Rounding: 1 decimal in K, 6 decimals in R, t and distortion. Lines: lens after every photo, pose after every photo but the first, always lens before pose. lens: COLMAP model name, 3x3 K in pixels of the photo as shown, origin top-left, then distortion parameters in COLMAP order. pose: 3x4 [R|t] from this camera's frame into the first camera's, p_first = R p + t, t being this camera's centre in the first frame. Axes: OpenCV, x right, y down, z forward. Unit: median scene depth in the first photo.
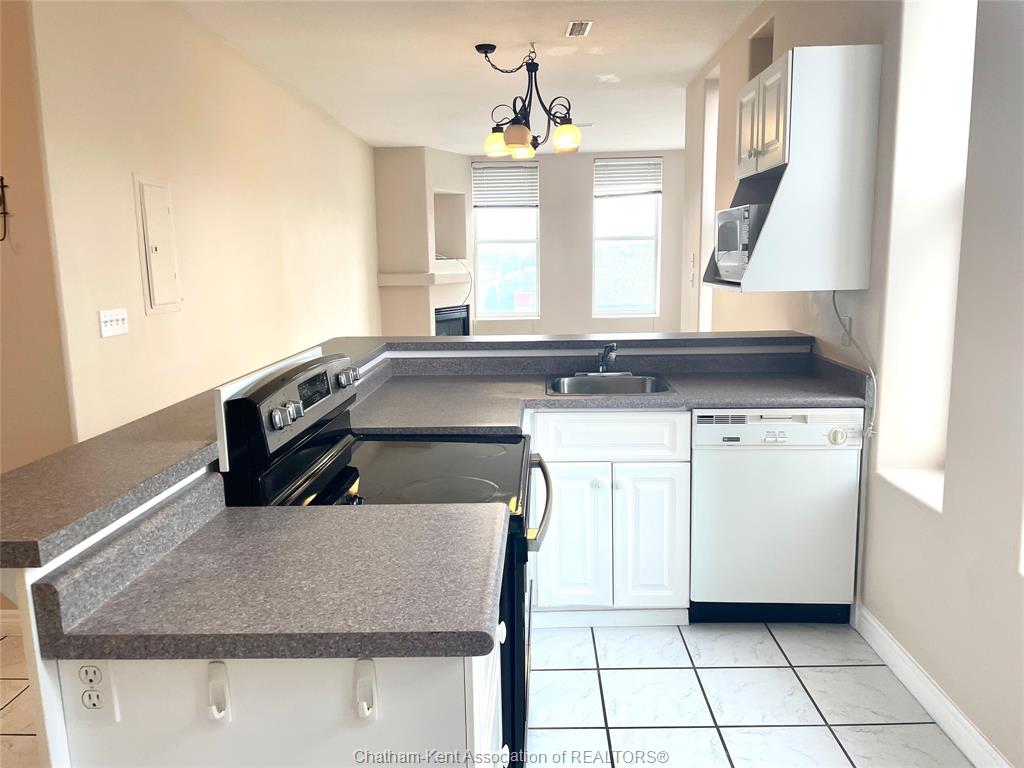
lens RADIAL K [[774.4, 0, 510.8], [0, 774.4, 388.2], [0, 0, 1]] dist [0.061633, -0.079016]
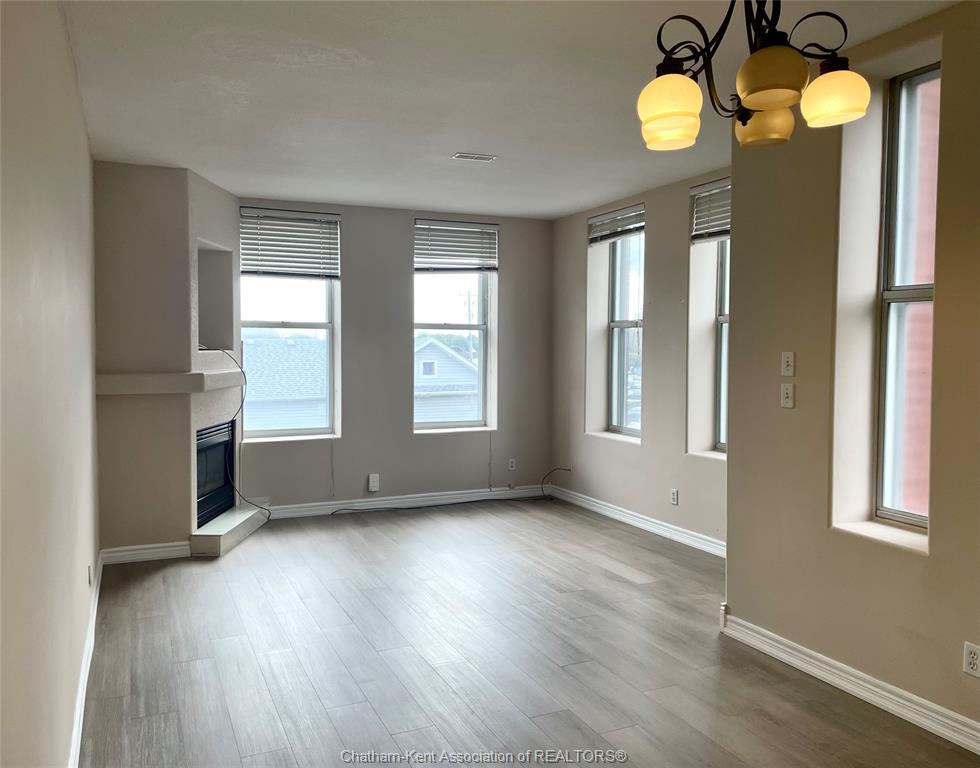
lens RADIAL K [[762.7, 0, 481.2], [0, 762.7, 379.5], [0, 0, 1]] dist [0.012999, 0.002336]
pose [[0.898711, 0.001566, 0.438540, -0.297295], [0.053332, 0.992181, -0.112837, -0.117645], [-0.435287, 0.124796, 0.891600, 0.686356]]
